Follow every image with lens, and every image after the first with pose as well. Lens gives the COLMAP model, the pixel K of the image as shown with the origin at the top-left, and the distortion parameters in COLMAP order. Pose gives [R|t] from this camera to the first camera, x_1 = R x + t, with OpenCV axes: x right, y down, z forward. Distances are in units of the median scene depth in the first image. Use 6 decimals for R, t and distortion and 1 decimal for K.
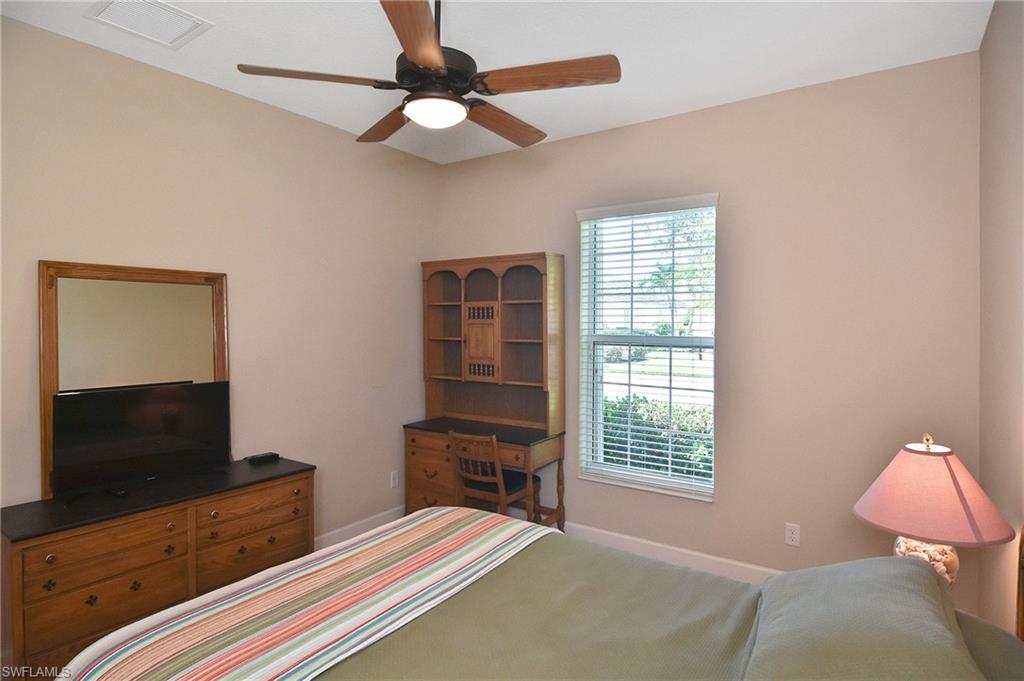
lens RADIAL K [[563.0, 0, 509.3], [0, 563.0, 349.9], [0, 0, 1]] dist [-0.000094, -0.014945]
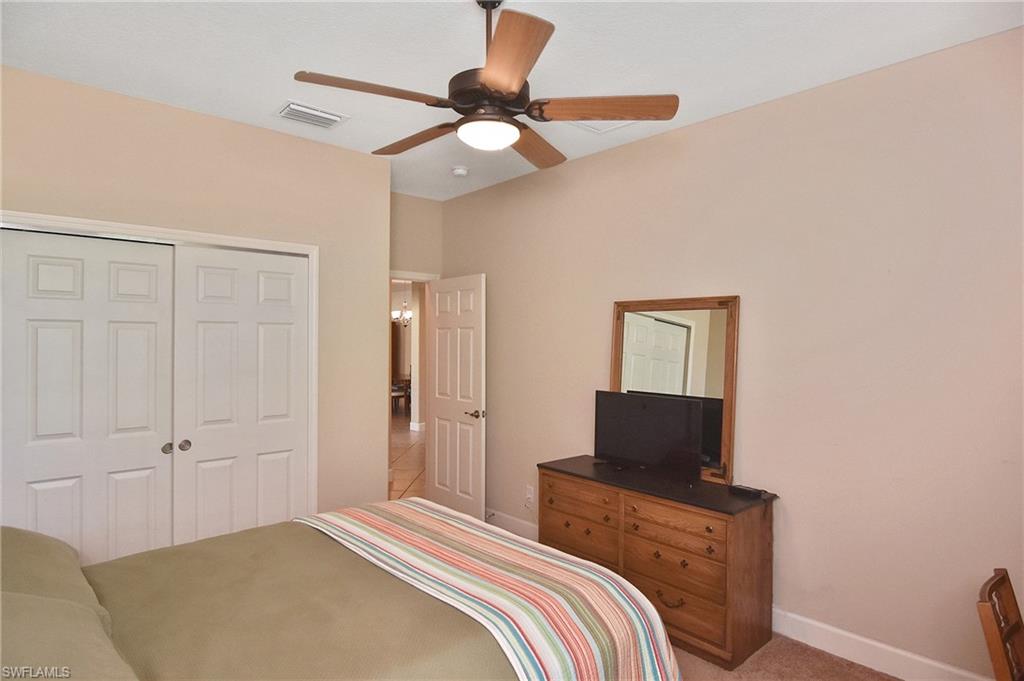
lens RADIAL K [[565.9, 0, 517.9], [0, 565.9, 346.3], [0, 0, 1]] dist [-0.006306, -0.000424]
pose [[-0.218535, 0.008305, -0.975794, 0.706342], [-0.056502, 0.998178, 0.021150, -0.055836], [0.974192, 0.059757, -0.217668, 1.060509]]
